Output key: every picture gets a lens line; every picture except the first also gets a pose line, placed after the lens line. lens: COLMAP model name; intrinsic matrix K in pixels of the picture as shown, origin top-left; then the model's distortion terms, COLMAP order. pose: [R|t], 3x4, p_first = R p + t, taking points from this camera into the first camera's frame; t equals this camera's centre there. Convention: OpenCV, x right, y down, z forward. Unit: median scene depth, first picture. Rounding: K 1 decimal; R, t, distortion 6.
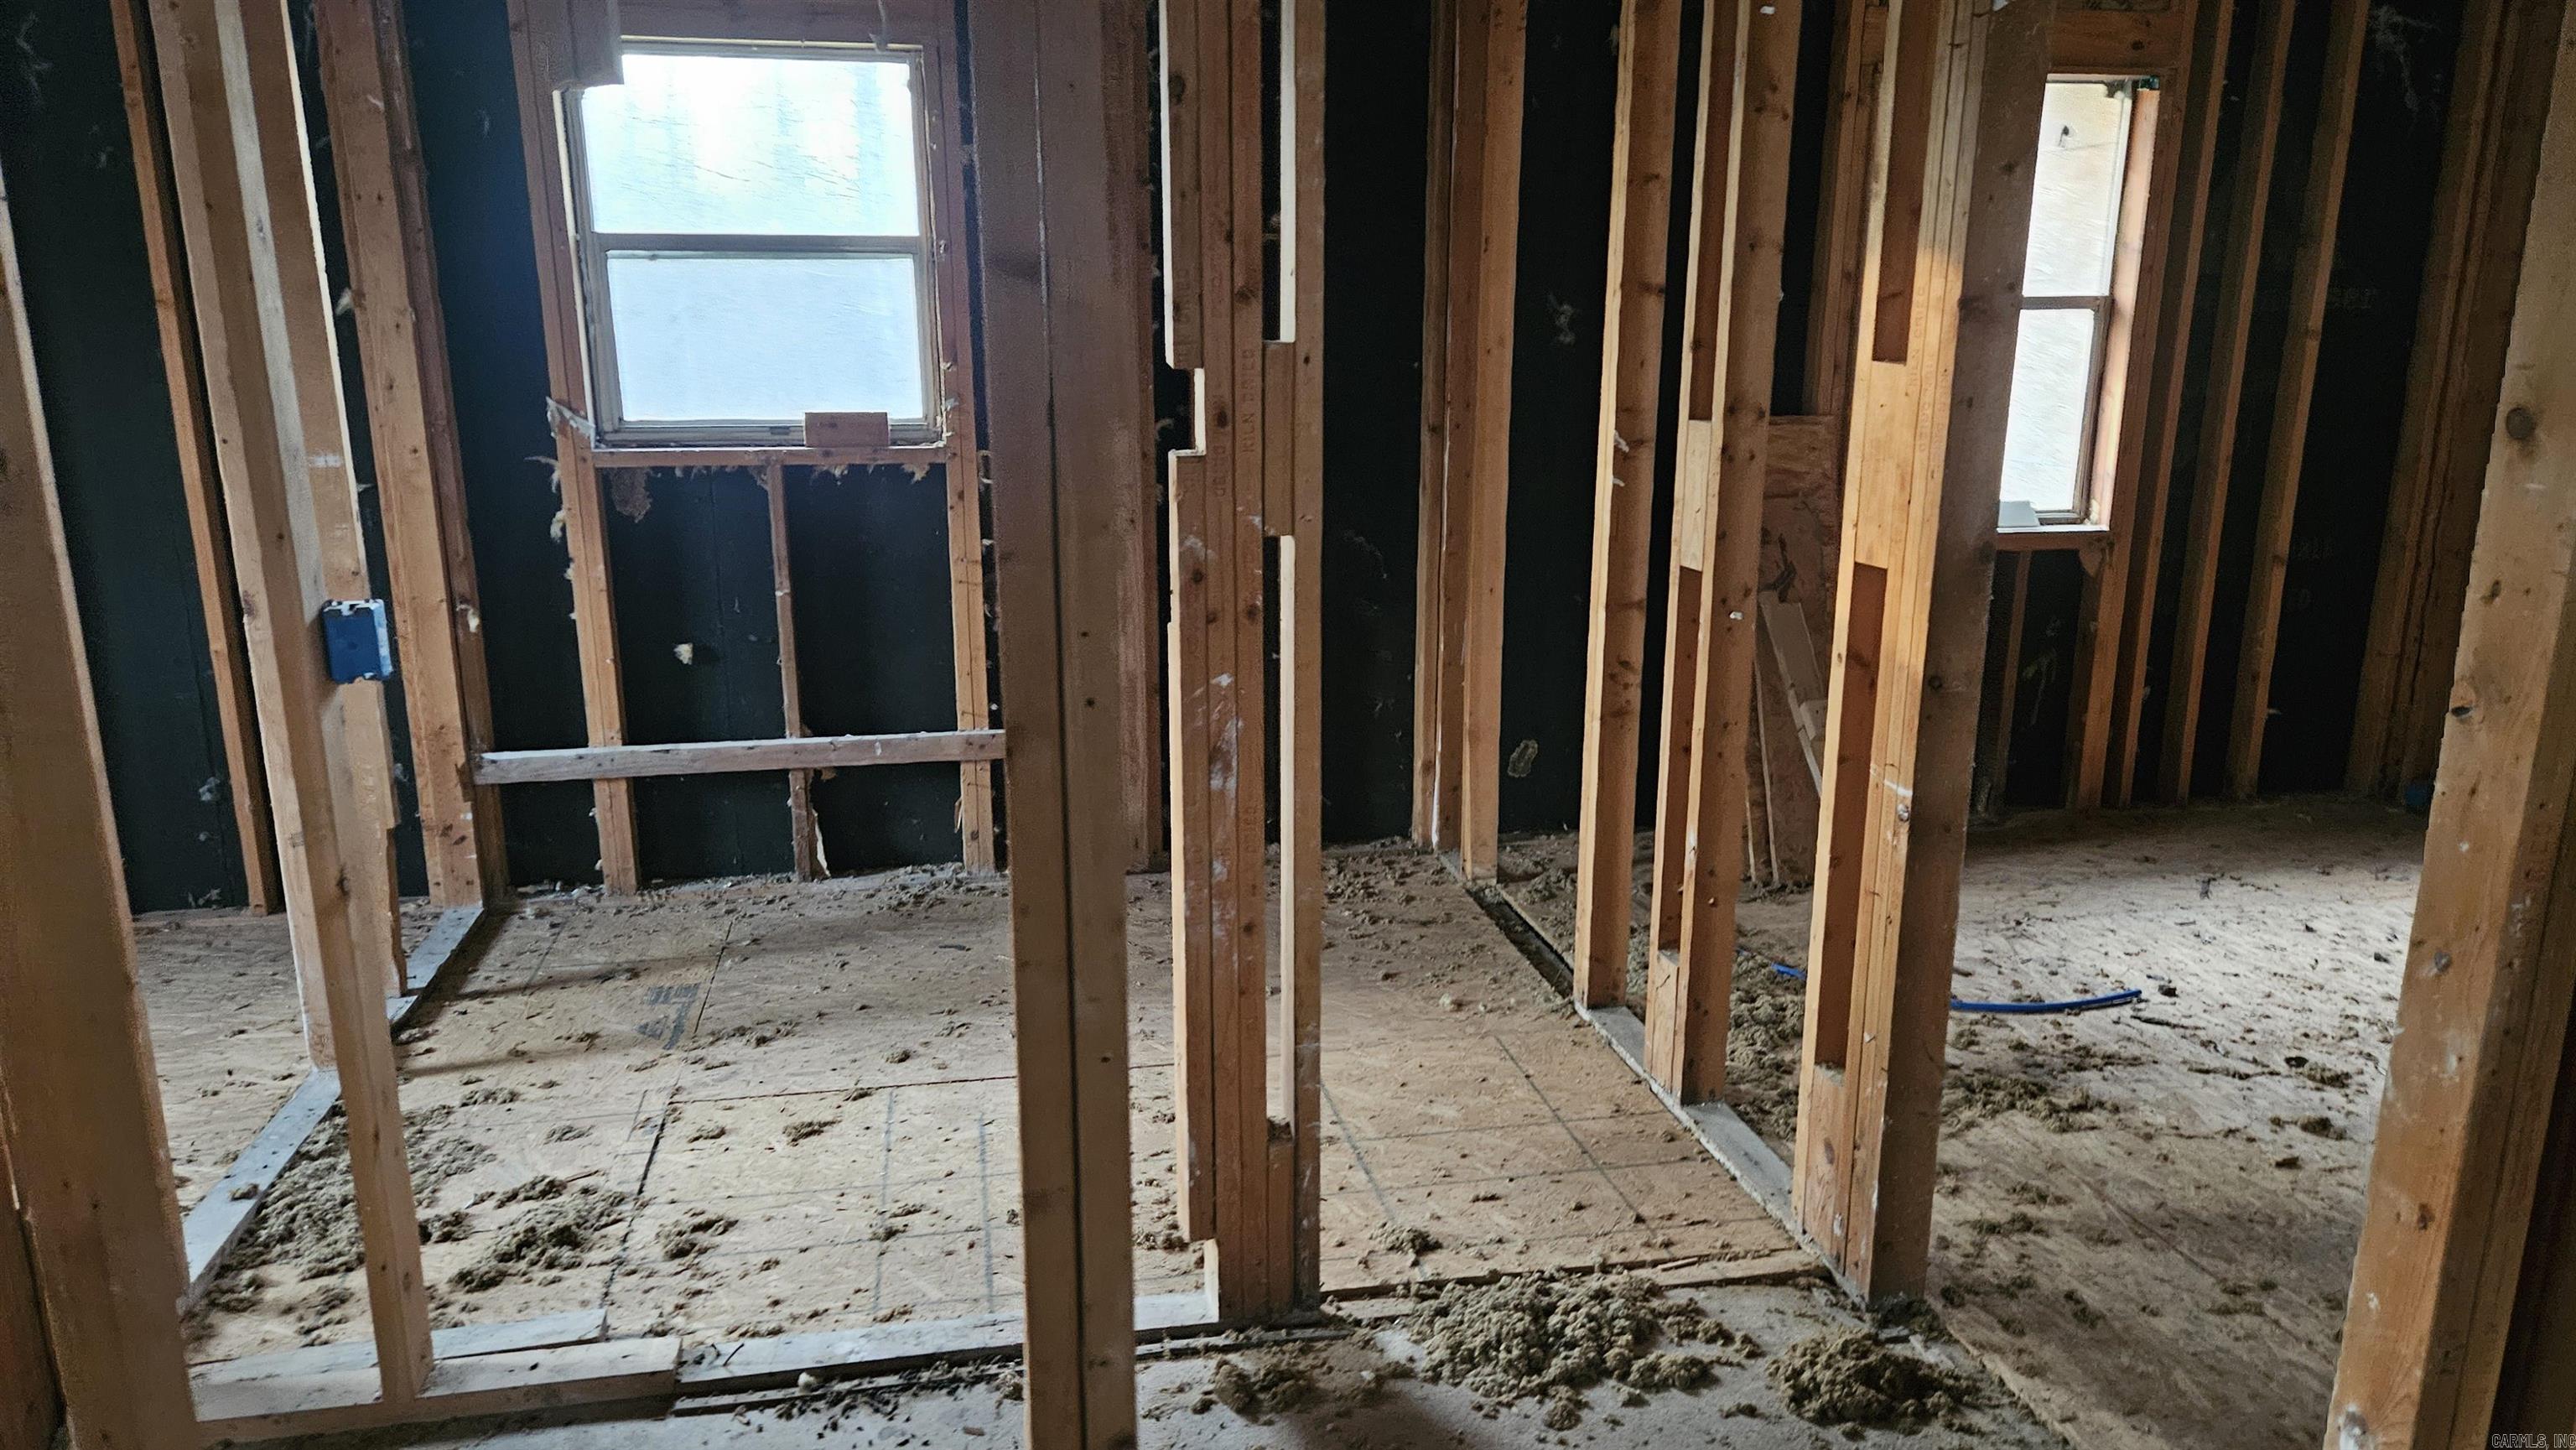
lens RADIAL K [[1699.5, 0, 1301.4], [0, 1699.5, 765.3], [0, 0, 1]] dist [0.087744, -0.070235]
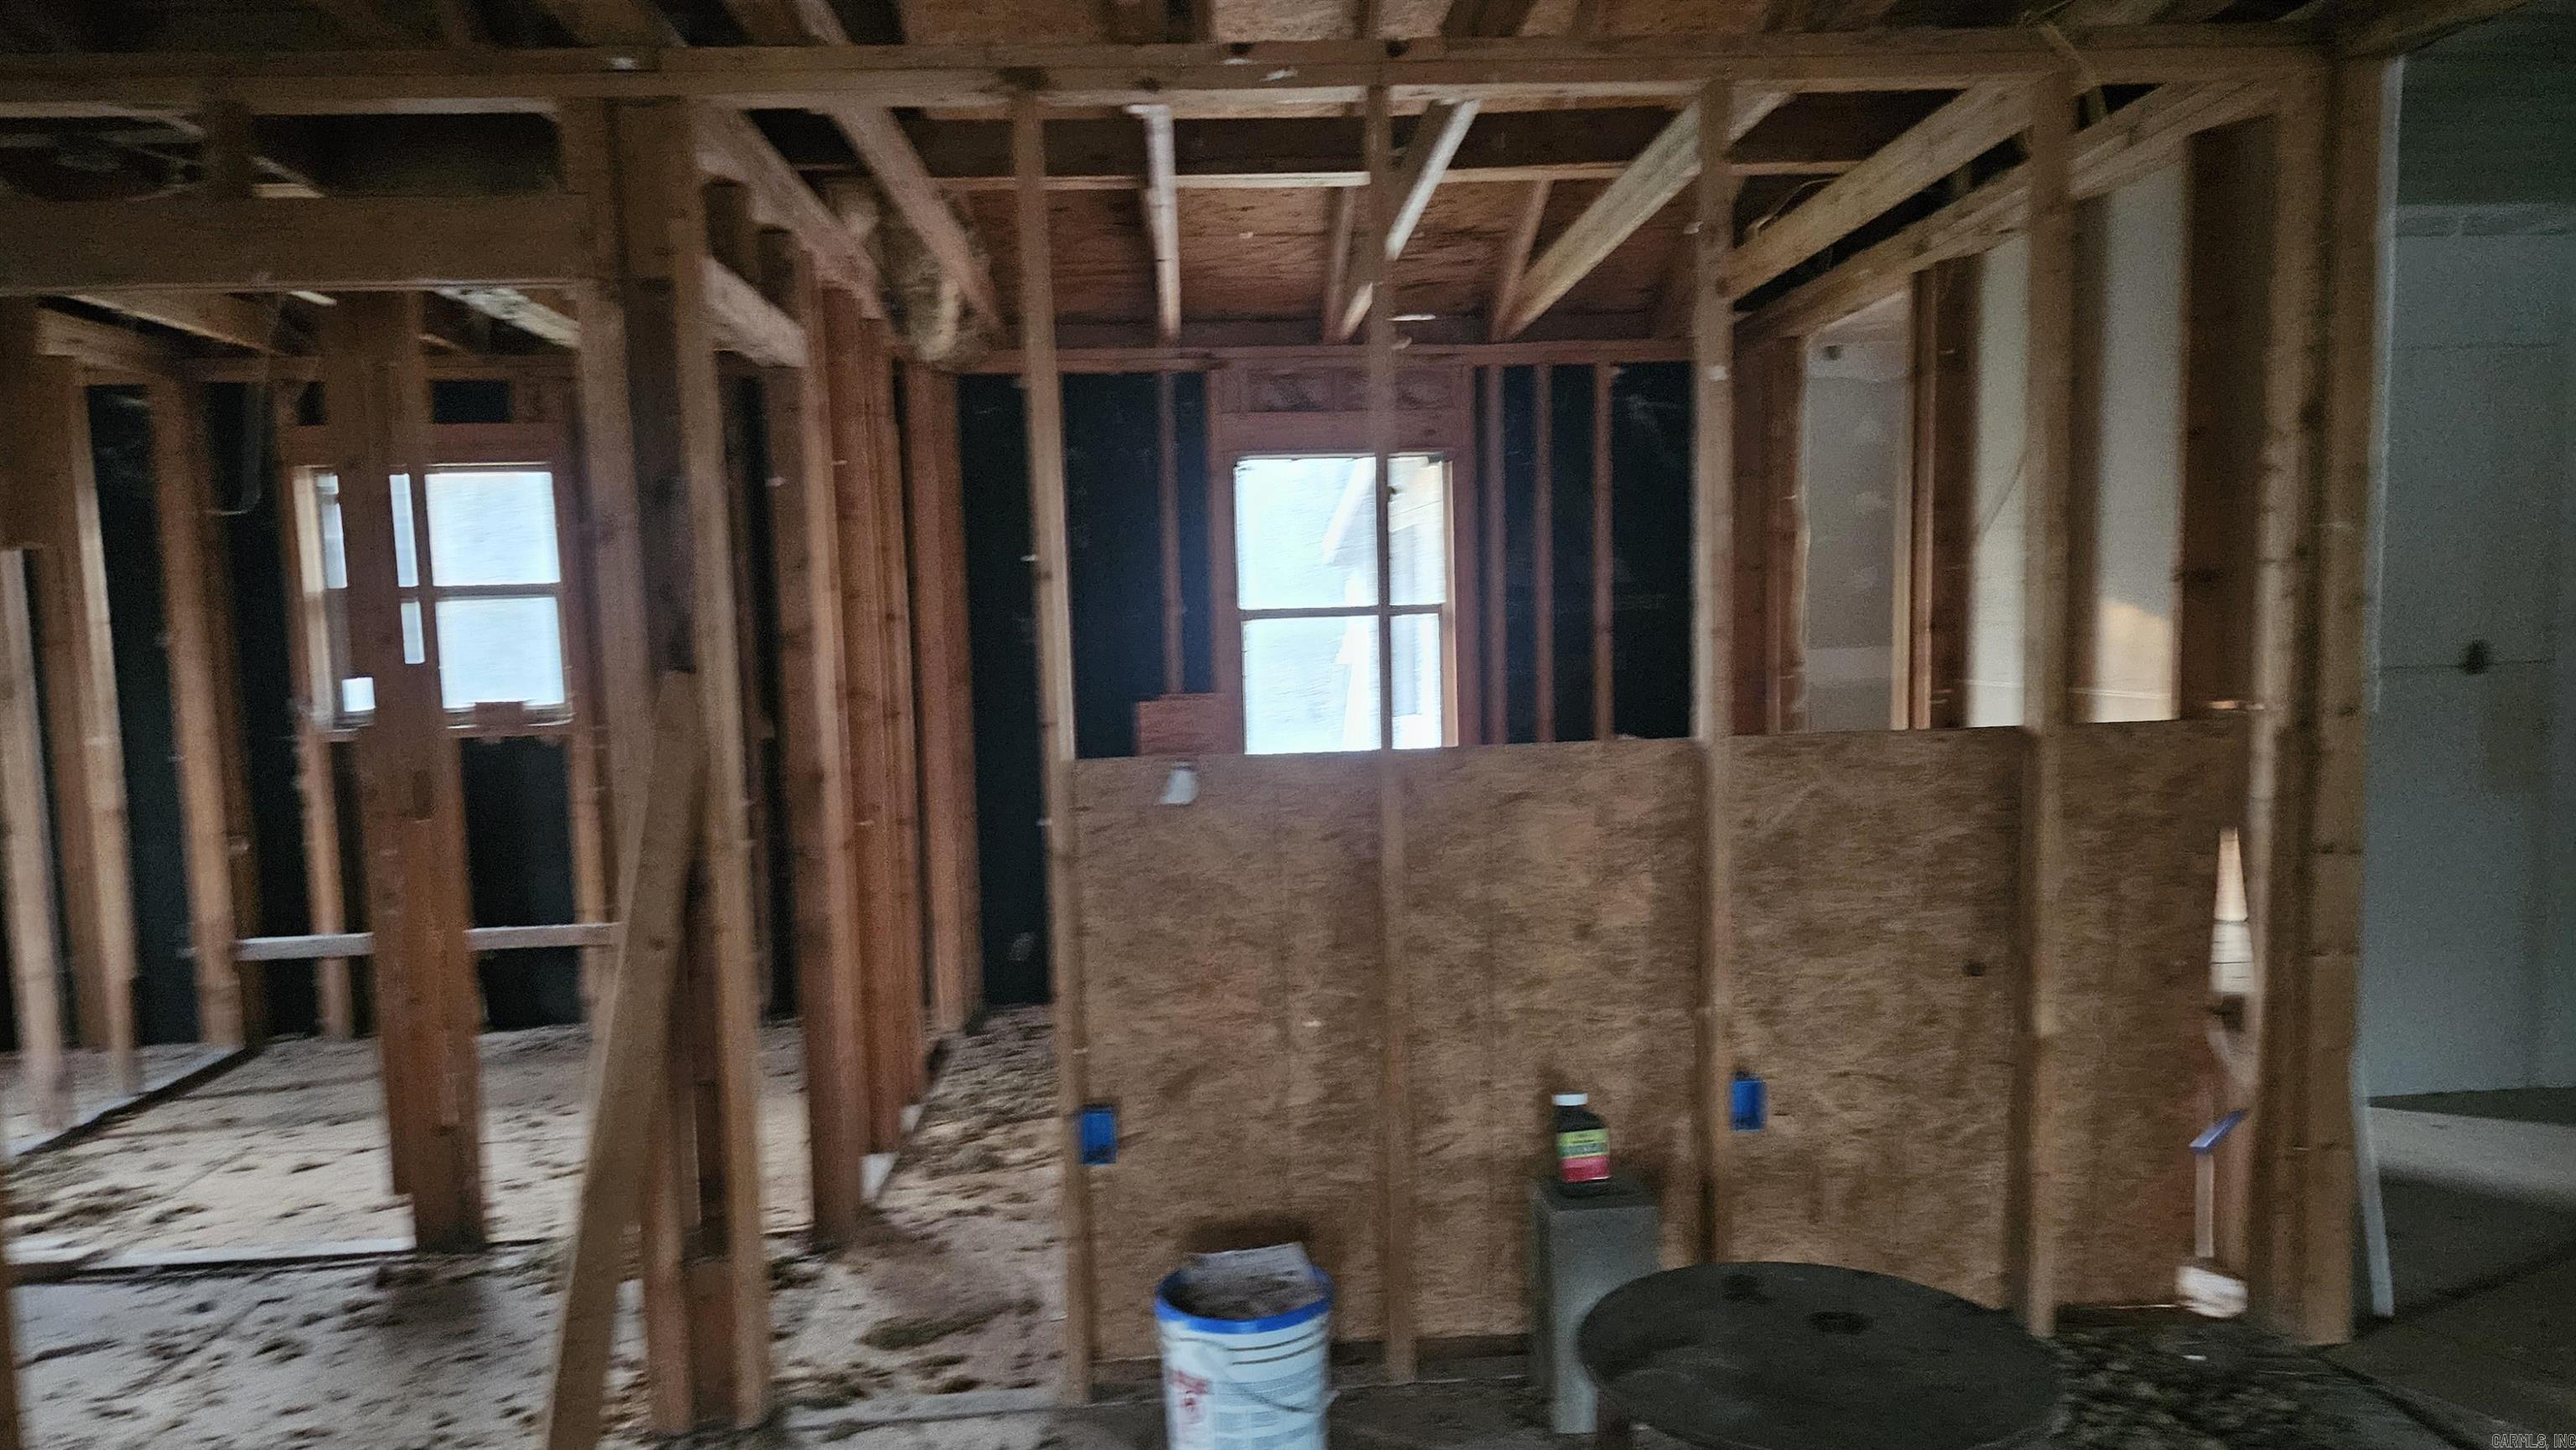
lens RADIAL K [[1699.5, 0, 1301.4], [0, 1699.5, 765.3], [0, 0, 1]] dist [0.087744, -0.070235]
pose [[0.993129, -0.013483, -0.116246, 0.582749], [-0.004213, 0.988577, -0.150659, 0.065610], [0.116949, 0.150114, 0.981727, -0.352996]]
